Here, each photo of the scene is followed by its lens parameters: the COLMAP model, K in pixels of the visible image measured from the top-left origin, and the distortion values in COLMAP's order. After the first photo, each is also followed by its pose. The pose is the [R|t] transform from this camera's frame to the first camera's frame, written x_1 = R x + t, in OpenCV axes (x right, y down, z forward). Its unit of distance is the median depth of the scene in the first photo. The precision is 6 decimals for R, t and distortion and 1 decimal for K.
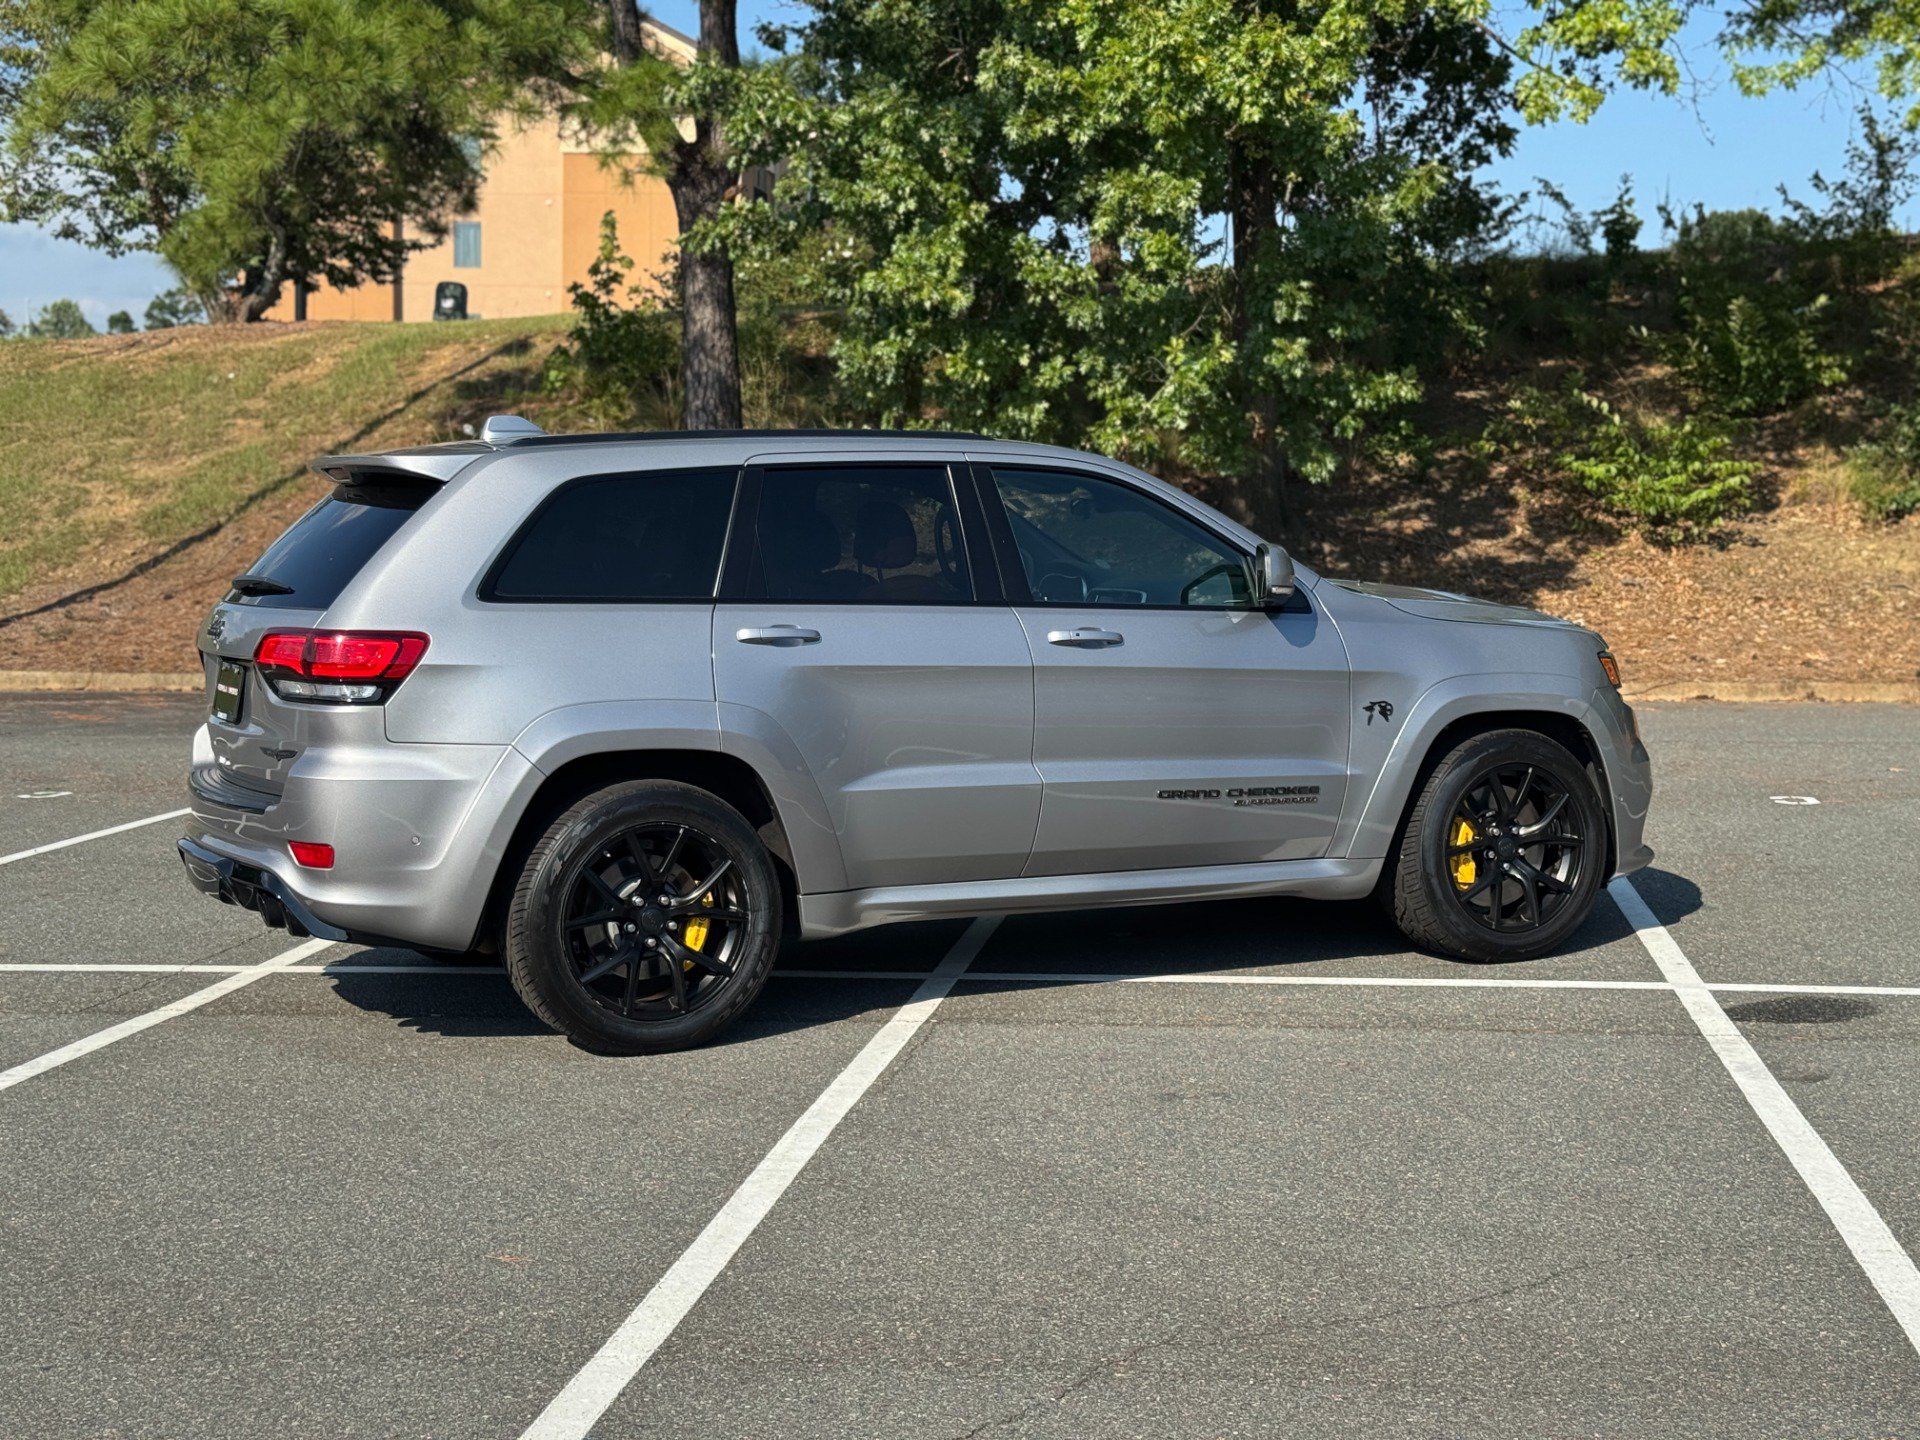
lens RADIAL K [[2694.7, 0, 952.2], [0, 2694.7, 701.3], [0, 0, 1]] dist [0.135241, 0.000000]
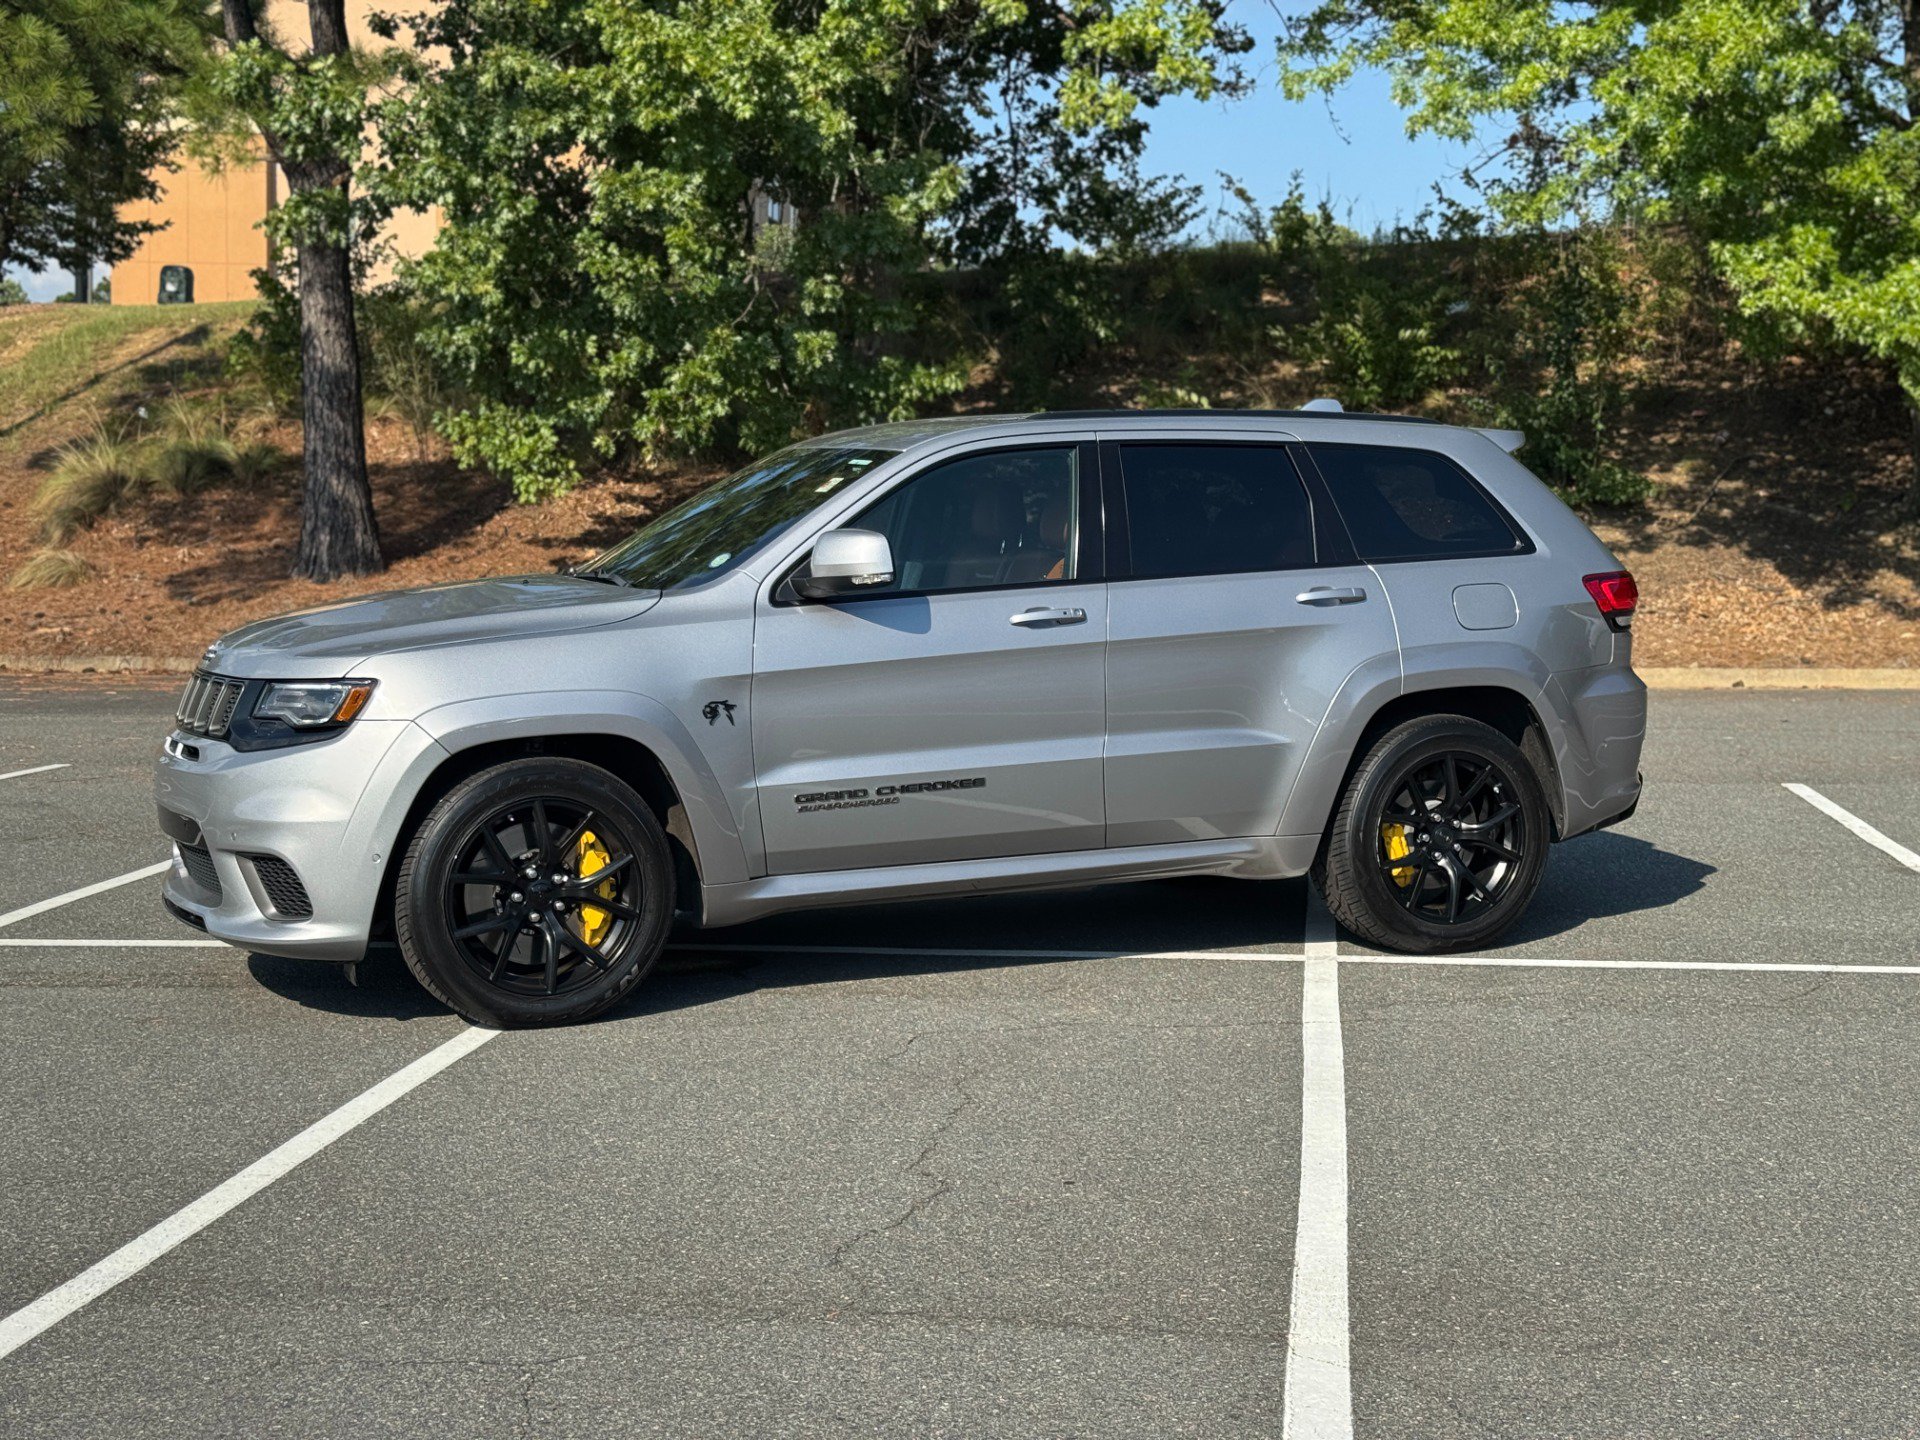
lens RADIAL K [[2694.7, 0, 962.8], [0, 2694.7, 699.7], [0, 0, 1]] dist [0.135241, 0.000000]
pose [[0.999912, 0.001255, 0.013229, 0.131714], [-0.001334, 0.999981, 0.005941, -0.000057], [-0.013221, -0.005958, 0.999895, -0.024405]]
